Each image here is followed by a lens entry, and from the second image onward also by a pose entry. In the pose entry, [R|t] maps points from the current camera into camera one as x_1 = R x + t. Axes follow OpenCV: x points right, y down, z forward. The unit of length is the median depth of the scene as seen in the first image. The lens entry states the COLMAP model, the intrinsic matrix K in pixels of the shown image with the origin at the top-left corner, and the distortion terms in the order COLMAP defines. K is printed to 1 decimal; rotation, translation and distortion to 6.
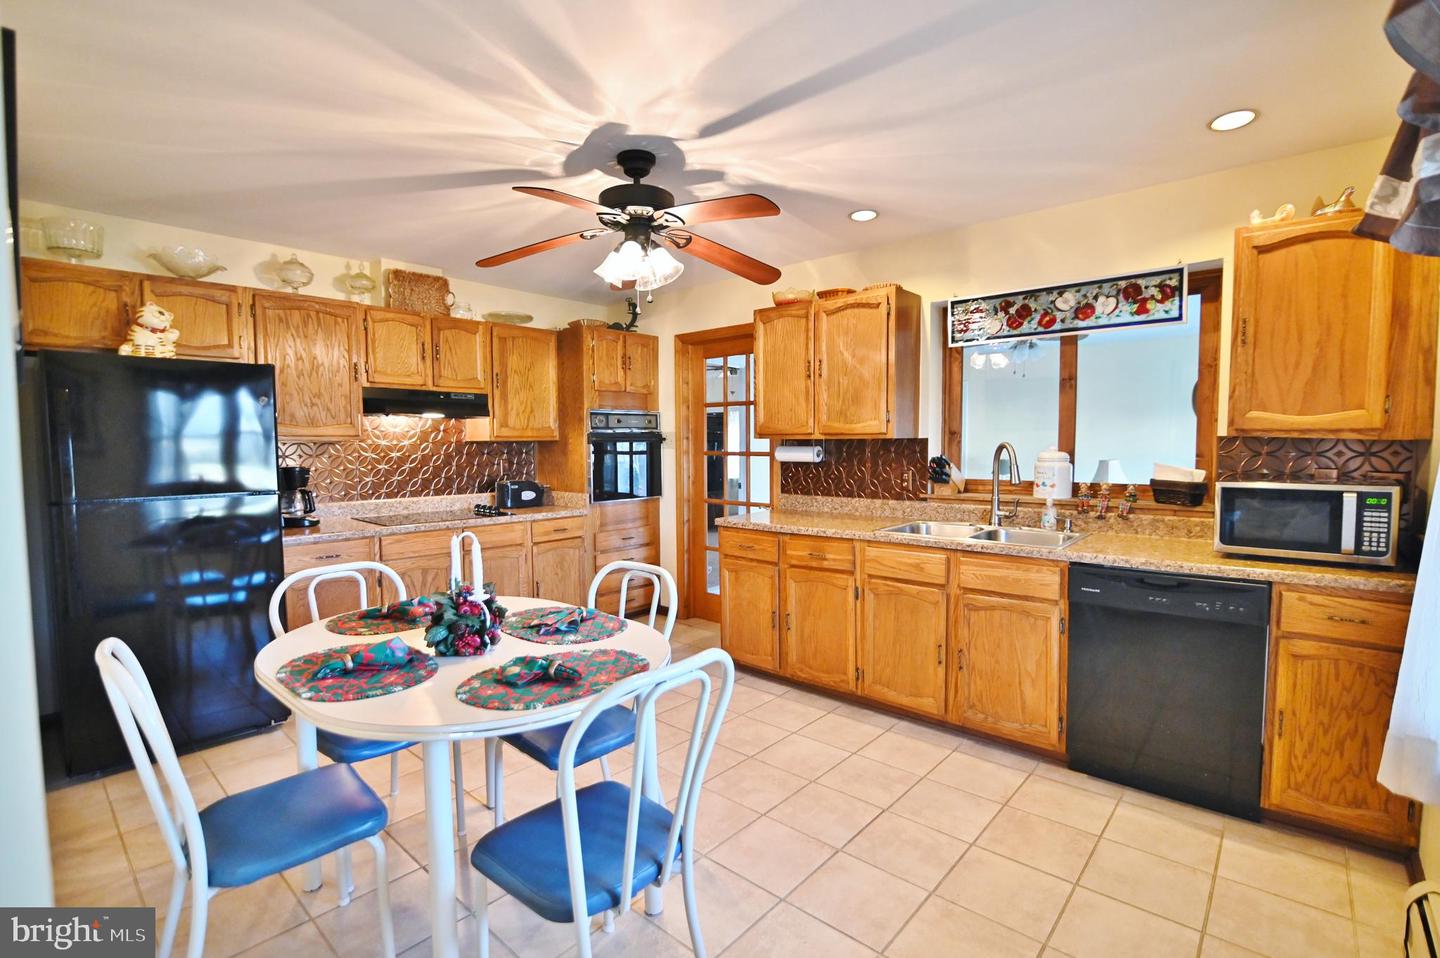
lens RADIAL K [[658.4, 0, 716.9], [0, 658.4, 483.1], [0, 0, 1]] dist [-0.019354, 0.001096]
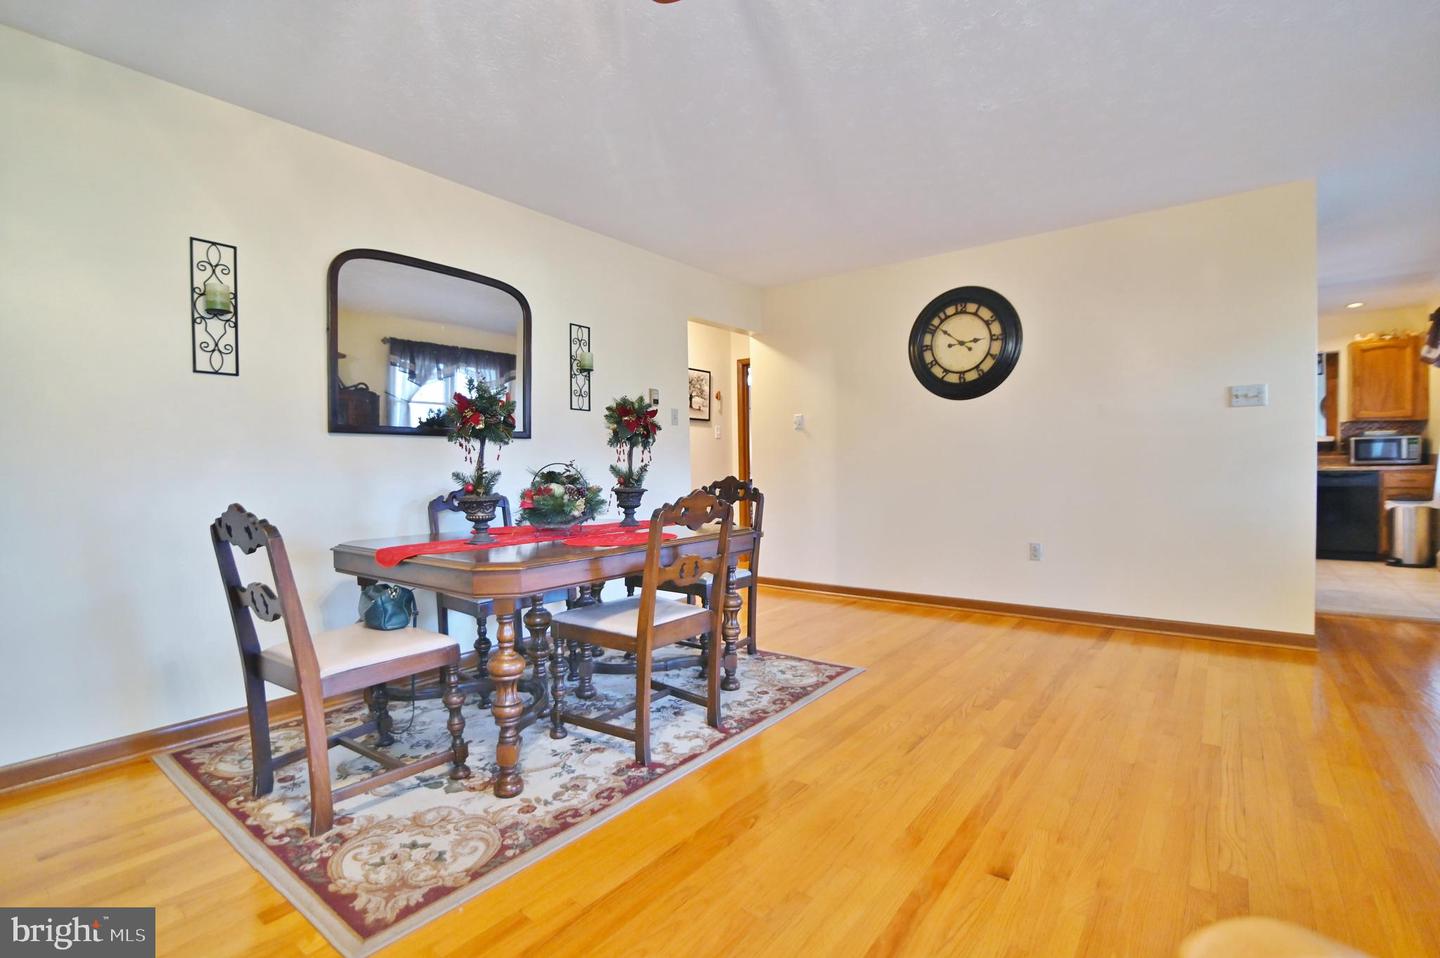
lens RADIAL K [[658.4, 0, 723.8], [0, 658.4, 471.9], [0, 0, 1]] dist [-0.019354, 0.001096]
pose [[0.997293, -0.005429, 0.073329, -1.386181], [0.008639, 0.999015, -0.043532, 0.163189], [-0.073020, 0.044048, 0.996357, -1.003727]]
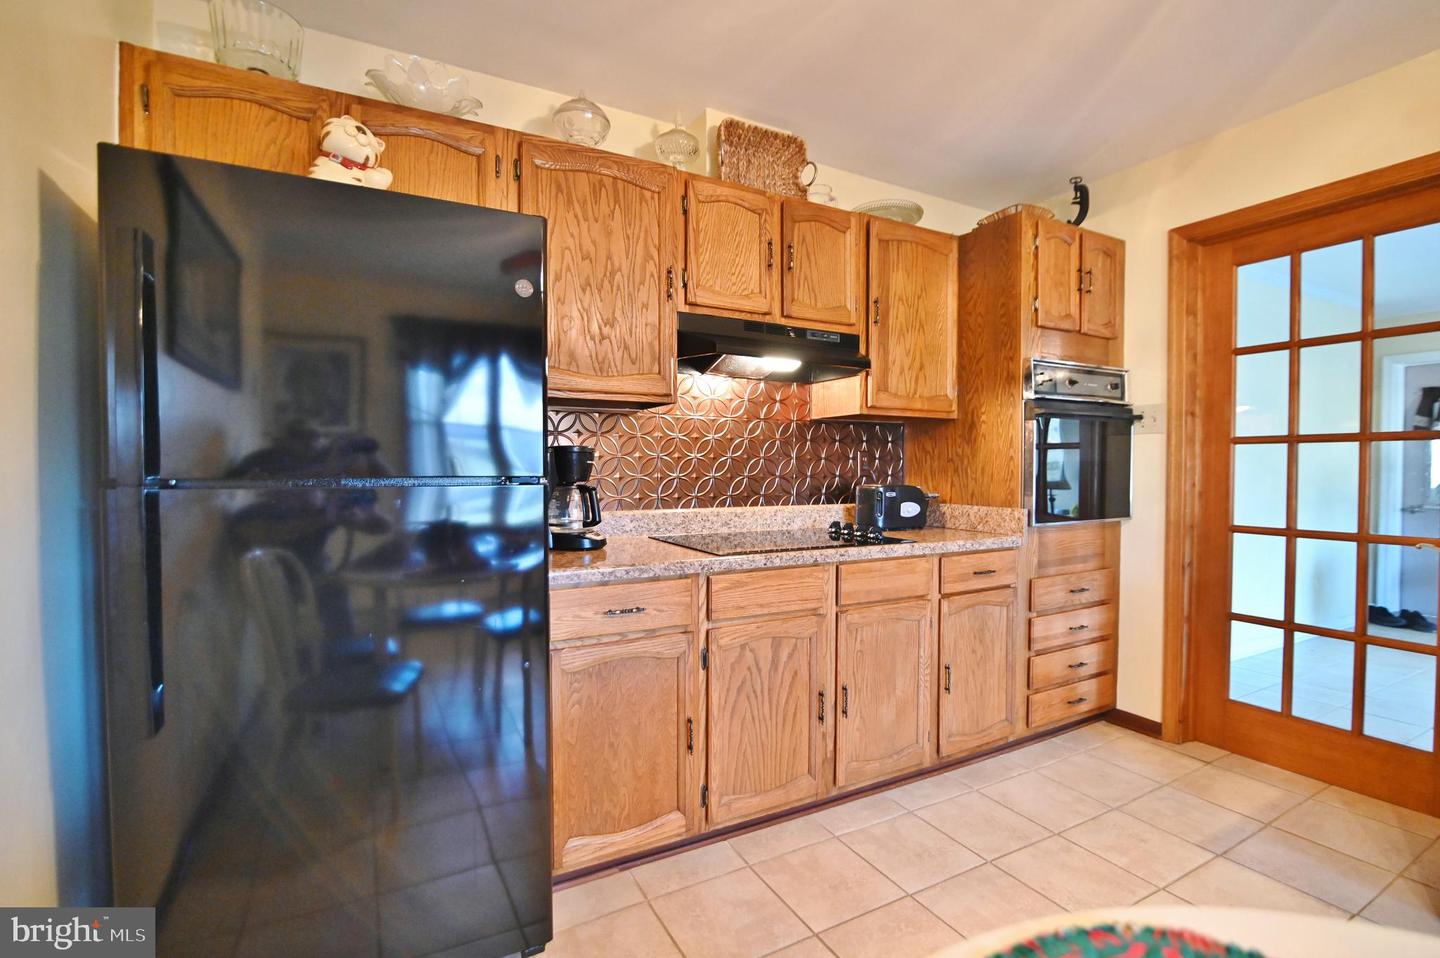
lens RADIAL K [[658.4, 0, 716.8], [0, 658.4, 482.2], [0, 0, 1]] dist [-0.019354, 0.001096]
pose [[0.943117, 0.012011, -0.332244, -0.338519], [-0.024779, 0.999107, -0.034220, 0.024937], [0.331536, 0.040506, 0.942573, 0.505601]]
